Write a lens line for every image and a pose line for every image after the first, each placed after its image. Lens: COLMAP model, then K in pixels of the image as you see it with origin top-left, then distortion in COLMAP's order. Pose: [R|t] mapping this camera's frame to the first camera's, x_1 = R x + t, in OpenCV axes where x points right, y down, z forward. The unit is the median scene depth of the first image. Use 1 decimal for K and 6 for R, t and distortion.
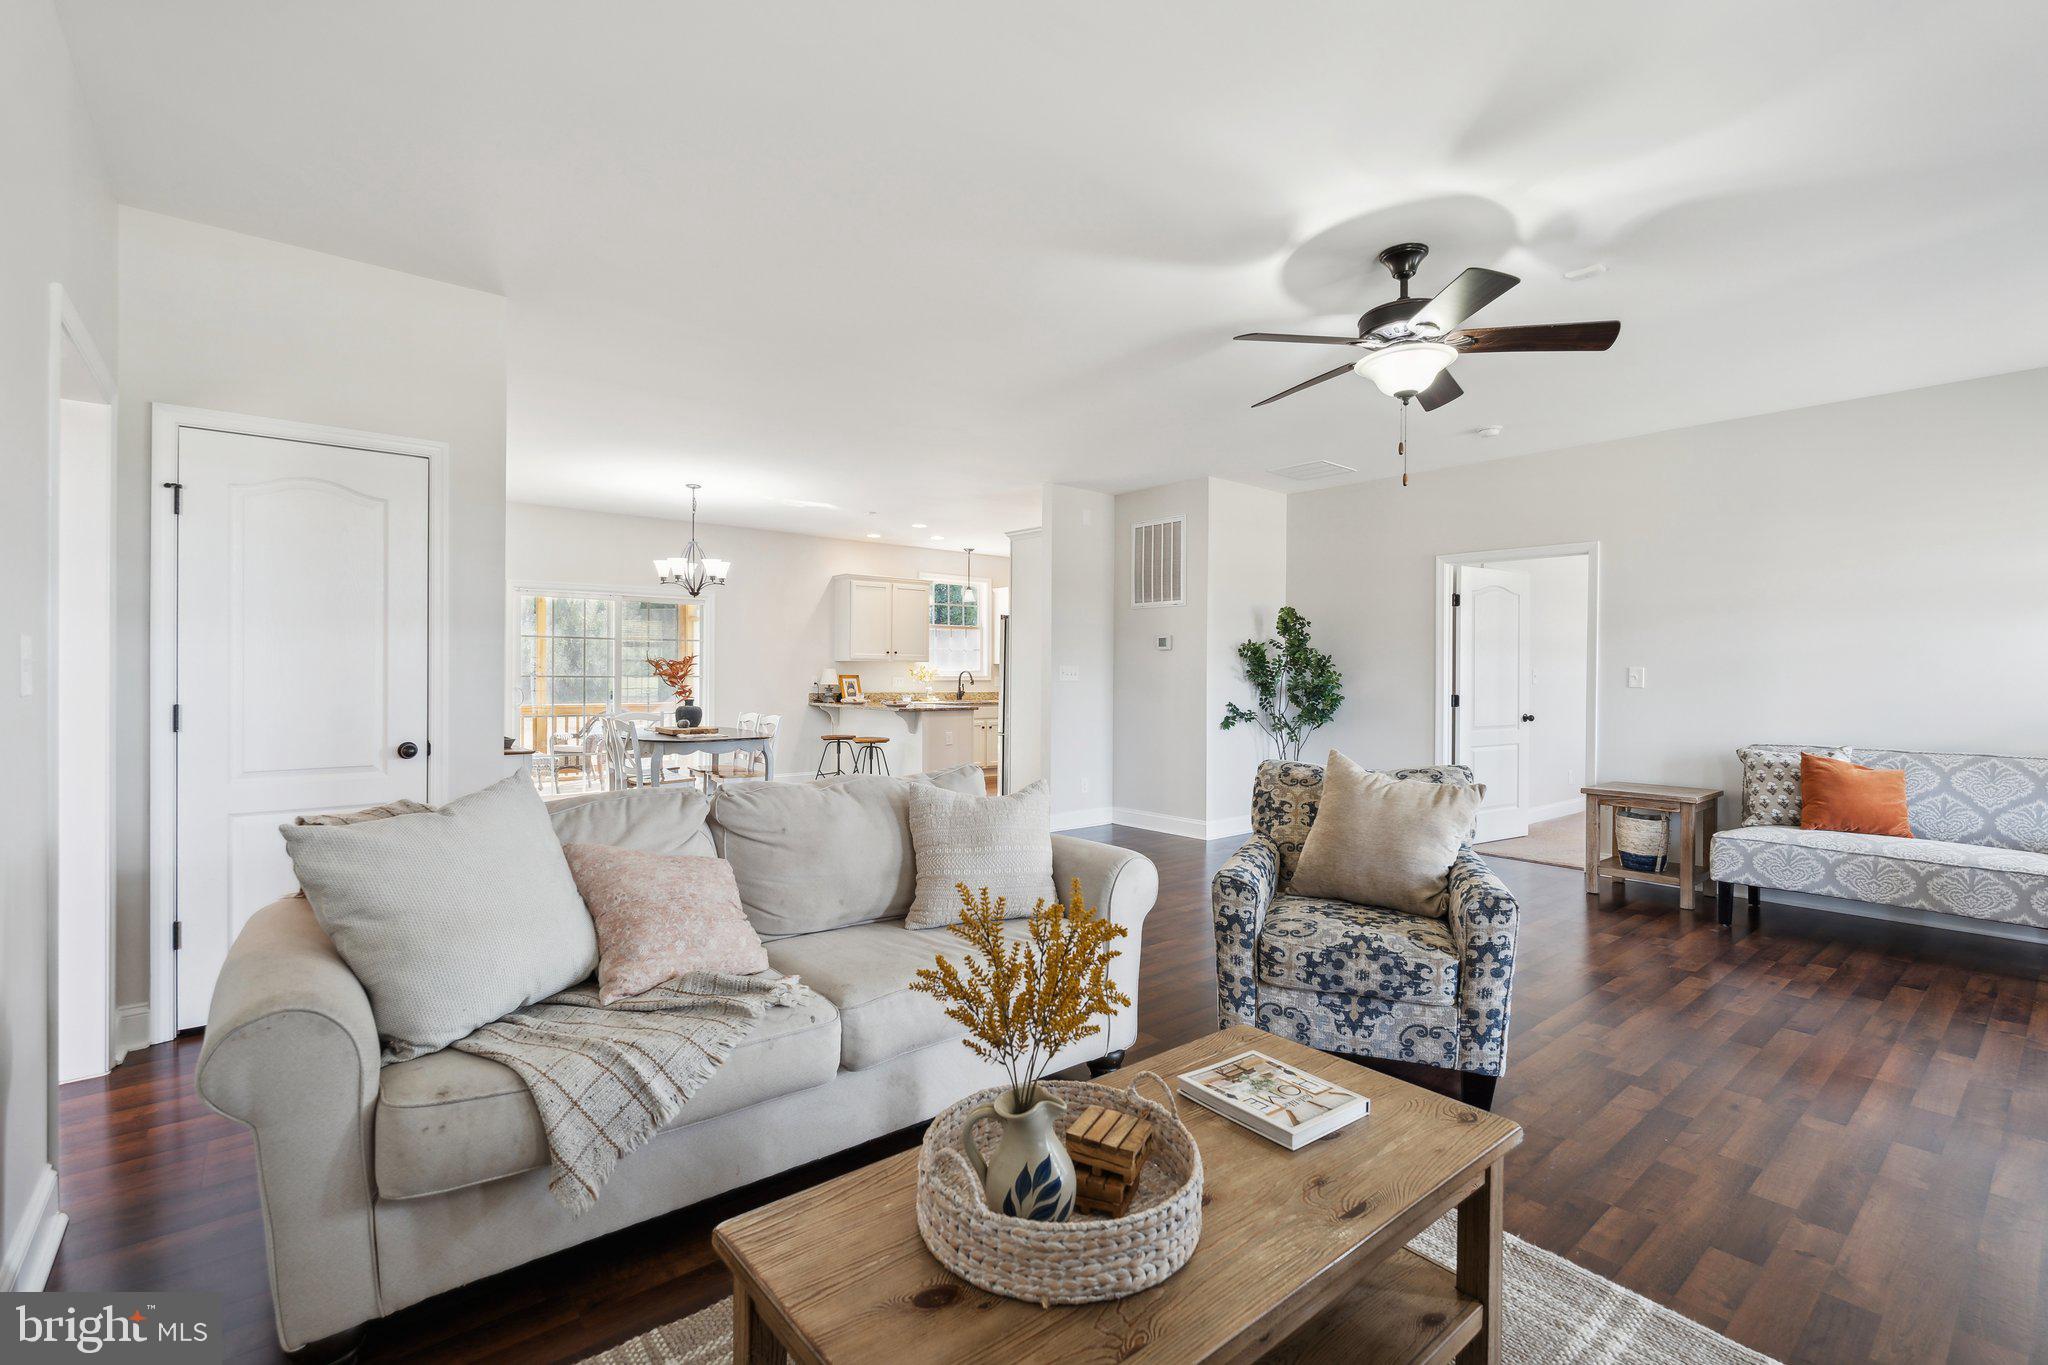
lens RADIAL K [[911.6, 0, 1024.6], [0, 911.6, 676.2], [0, 0, 1]] dist [-0.001816, -0.000285]
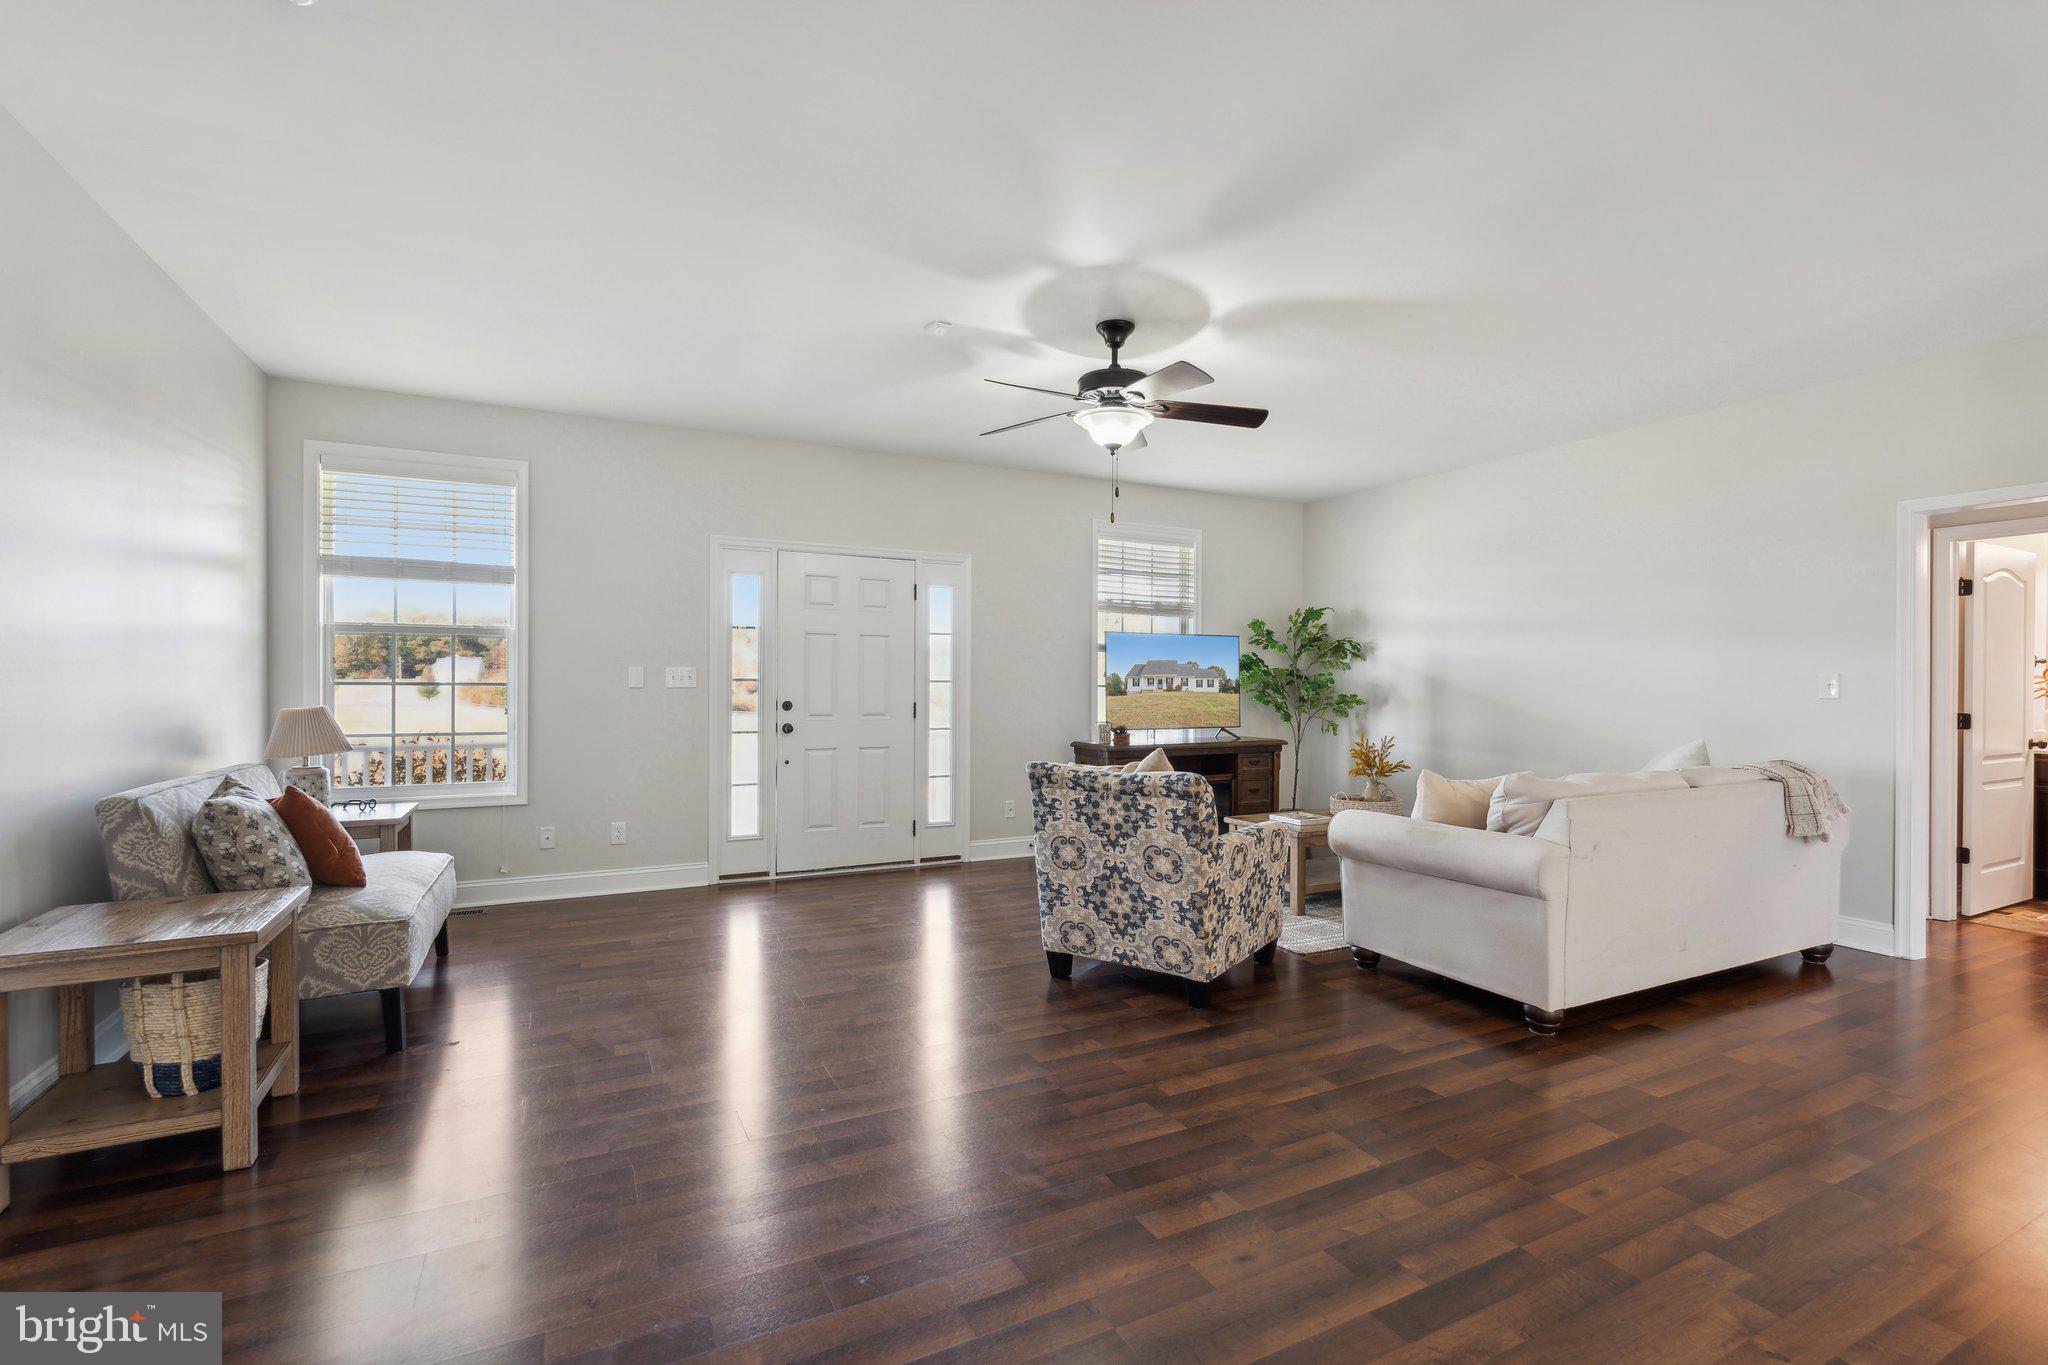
lens RADIAL K [[907.7, 0, 1024.0], [0, 907.7, 682.5], [0, 0, 1]] dist [-0.027184, -0.000183]
pose [[-0.974364, -0.013170, 0.224593, 0.085669], [-0.011748, 0.999902, 0.007665, -0.002358], [-0.224672, 0.004830, -0.974423, 0.713169]]
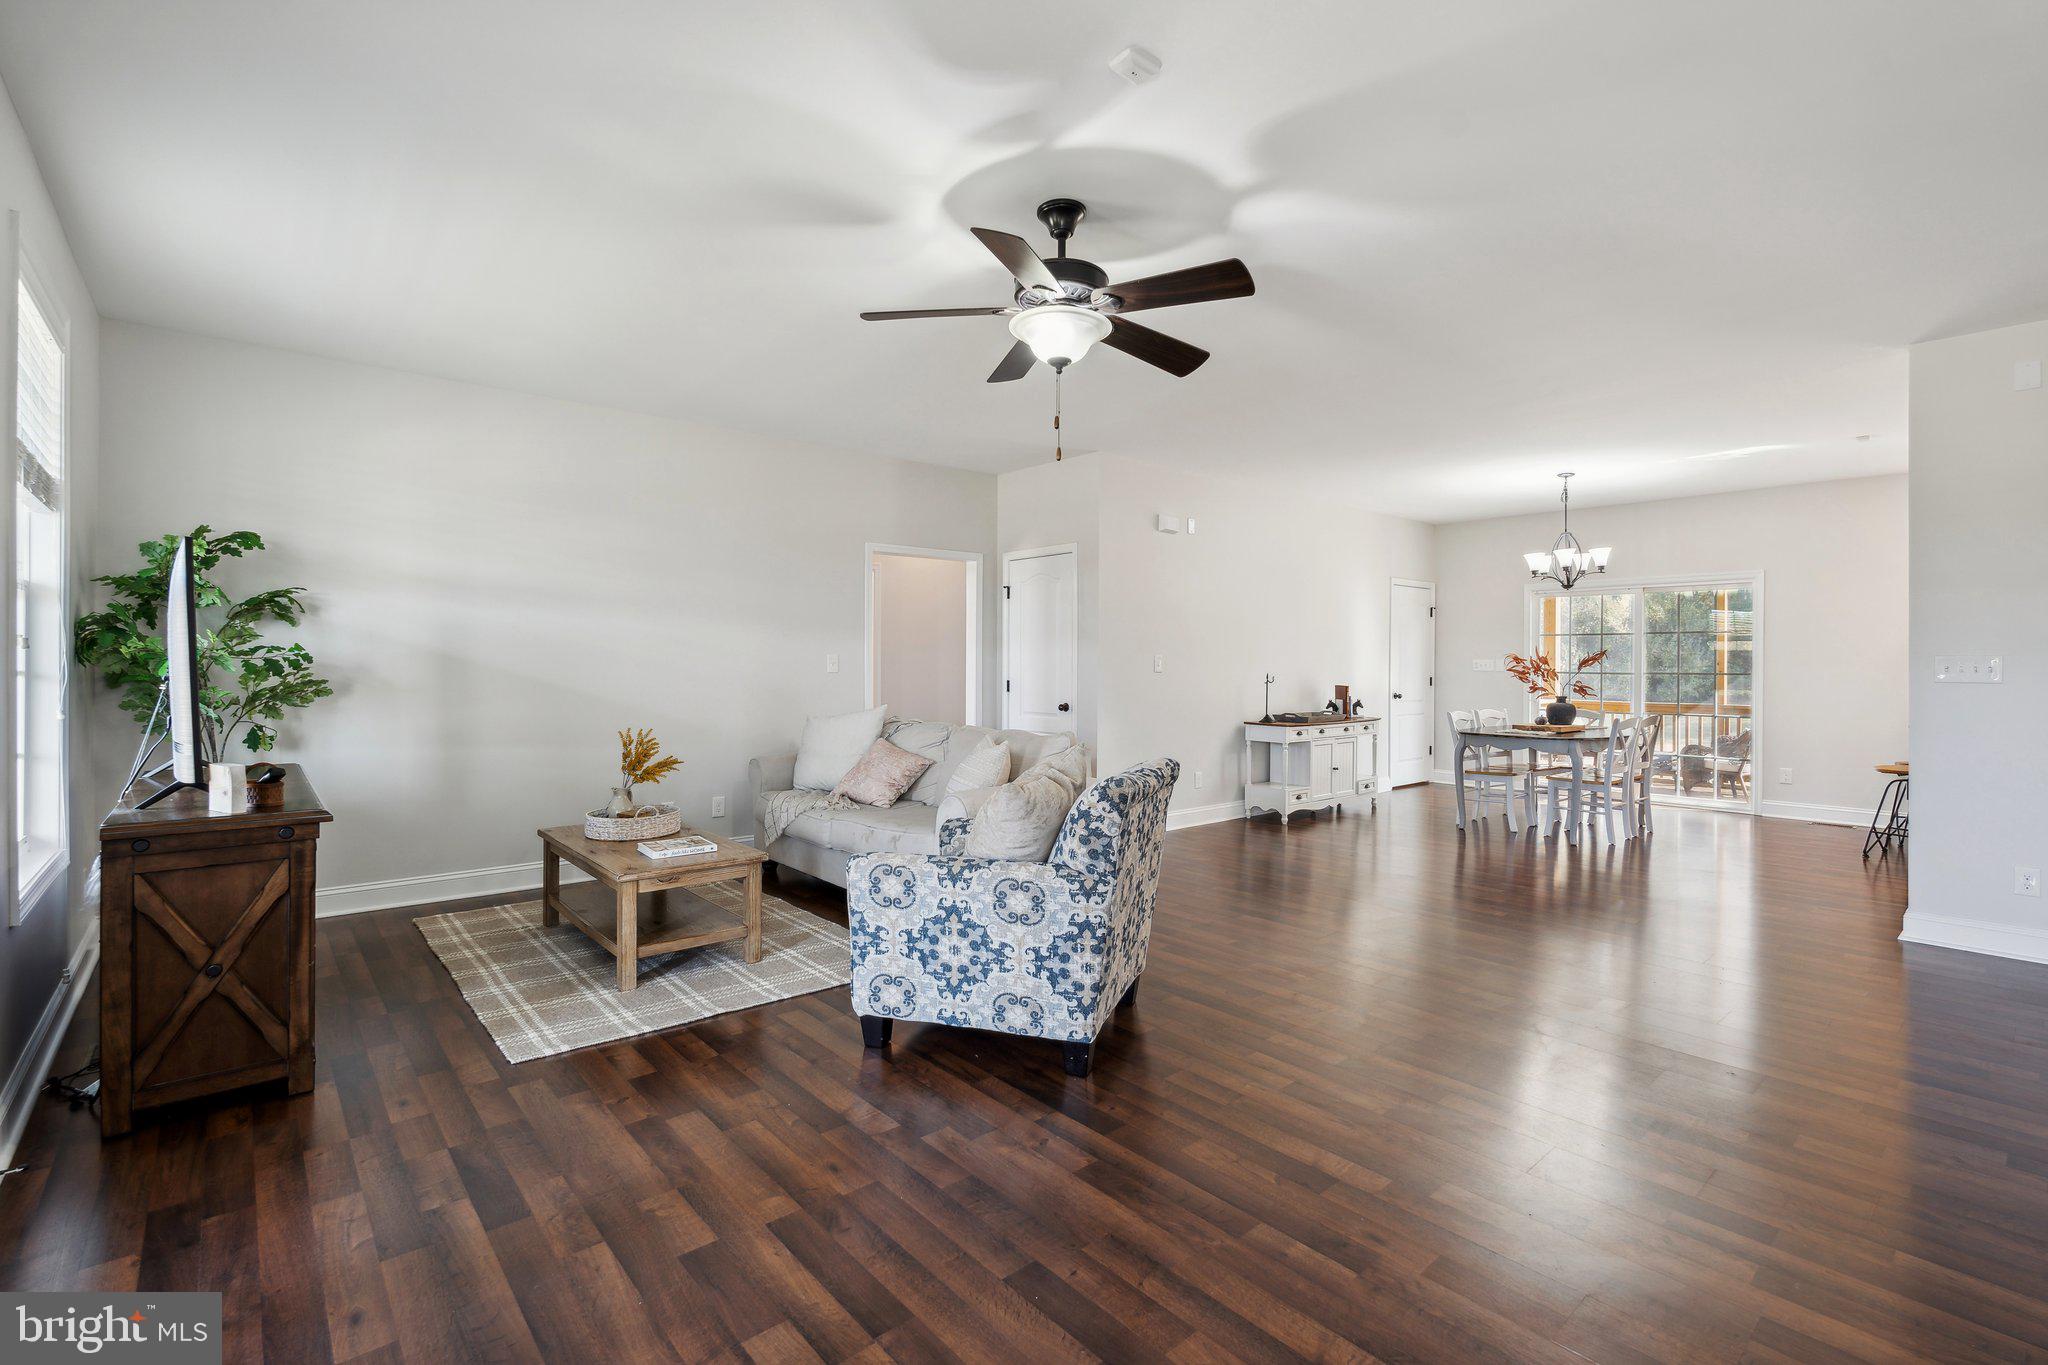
lens RADIAL K [[919.1, 0, 1028.1], [0, 919.1, 666.2], [0, 0, 1]] dist [-0.001934, -0.000045]
pose [[0.017571, -0.003765, -0.999839, 0.441268], [-0.008500, 0.999956, -0.003915, 0.001162], [0.999809, 0.008567, 0.017538, 0.312095]]
